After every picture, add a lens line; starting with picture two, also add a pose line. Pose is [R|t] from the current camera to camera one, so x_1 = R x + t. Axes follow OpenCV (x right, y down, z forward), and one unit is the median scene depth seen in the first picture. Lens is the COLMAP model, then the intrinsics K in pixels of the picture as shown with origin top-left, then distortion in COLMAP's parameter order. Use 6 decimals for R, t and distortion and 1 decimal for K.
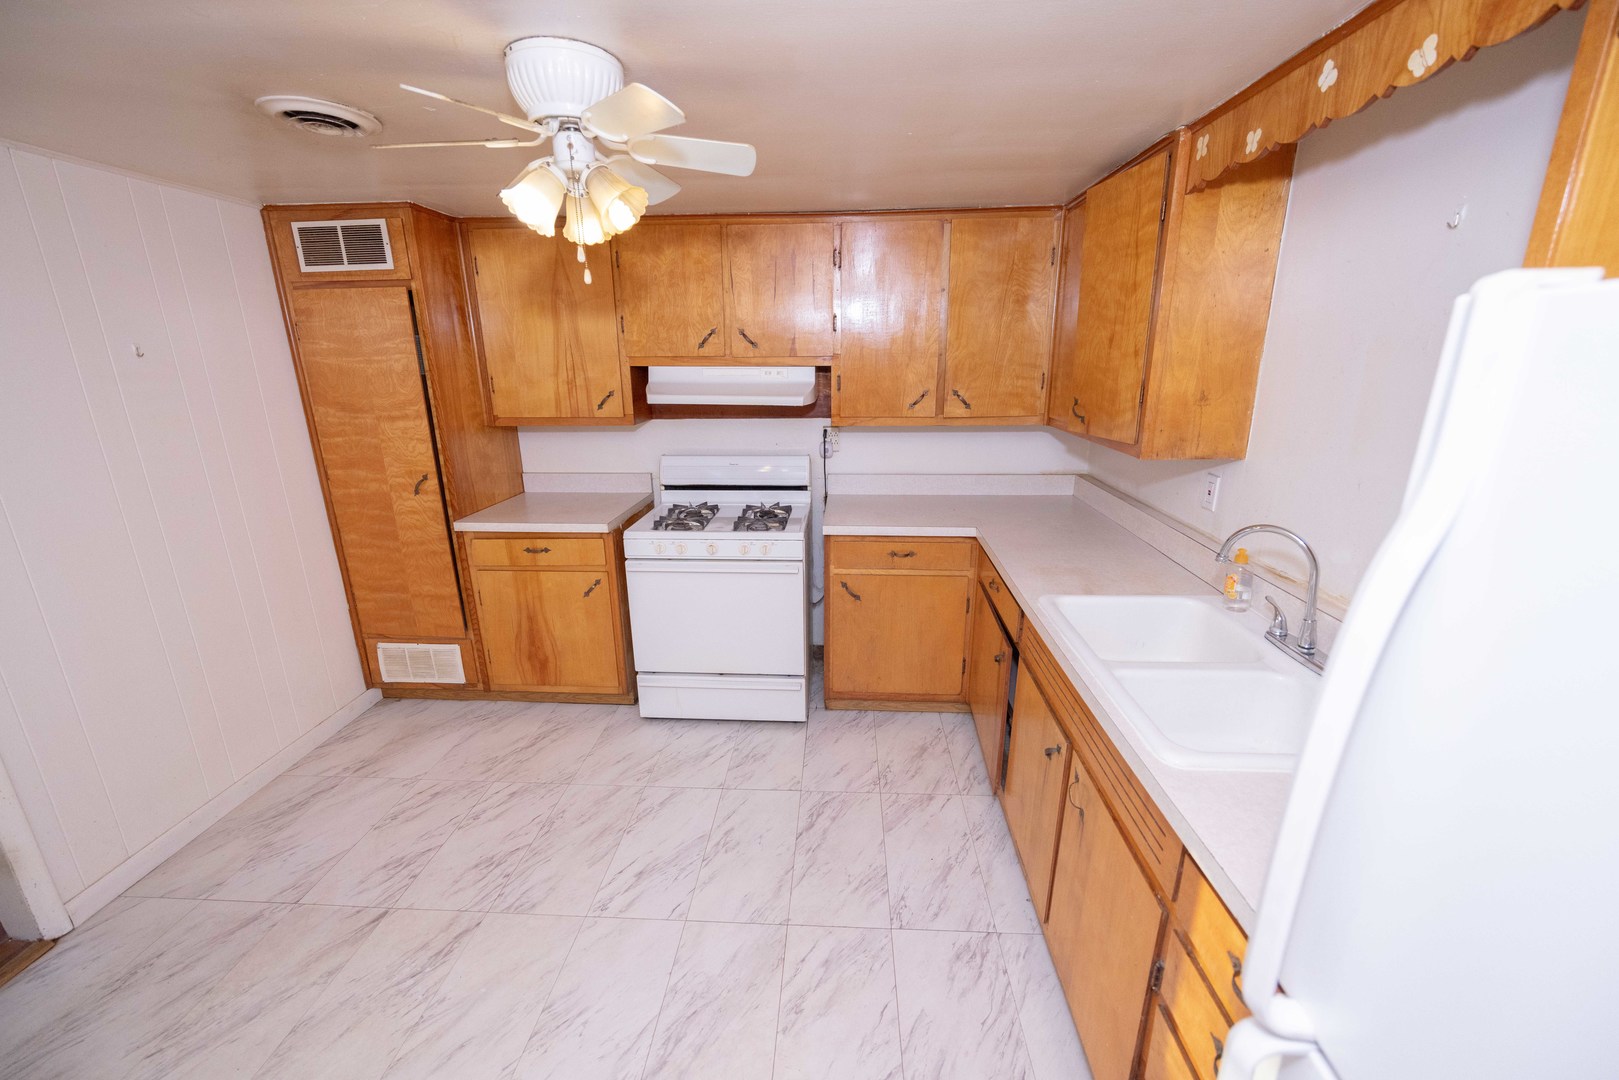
lens RADIAL K [[648.7, 0, 805.5], [0, 648.7, 540.5], [0, 0, 1]] dist [0.001001, -0.000787]
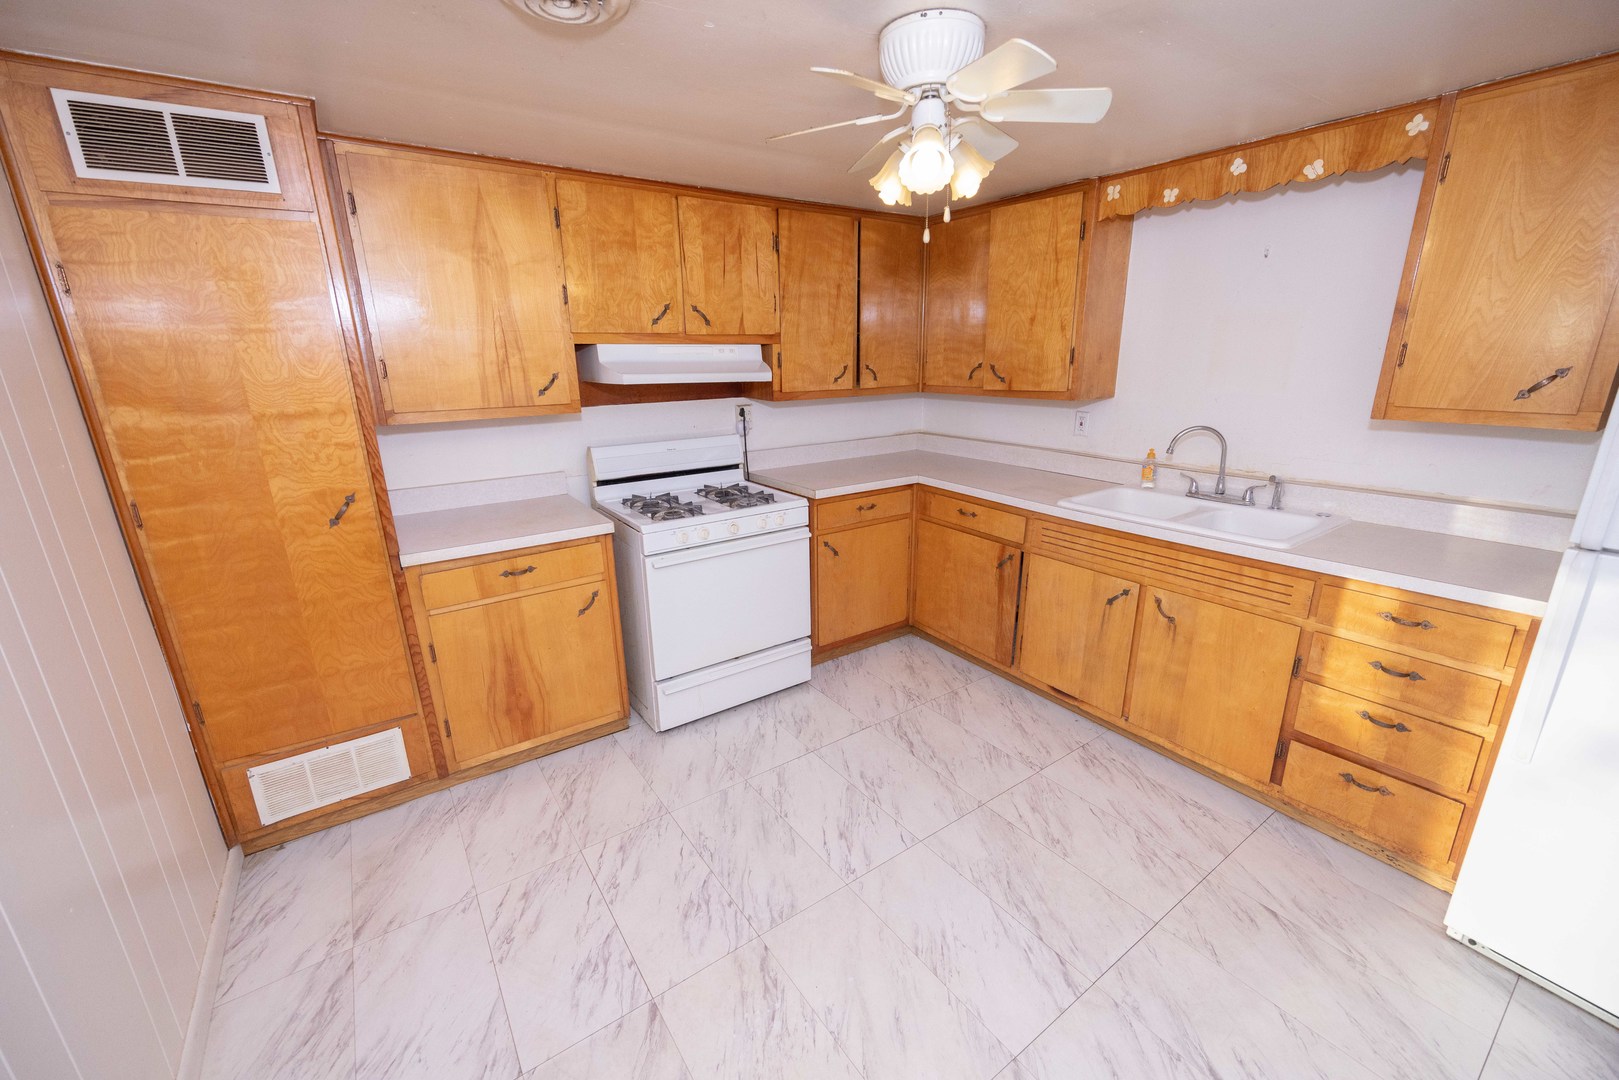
lens RADIAL K [[648.7, 0, 808.6], [0, 648.7, 541.9], [0, 0, 1]] dist [0.001001, -0.000787]
pose [[0.784384, -0.177542, 0.594324, -0.602789], [0.179183, 0.982168, 0.056918, -0.002630], [-0.593831, 0.061848, 0.802209, 0.139877]]
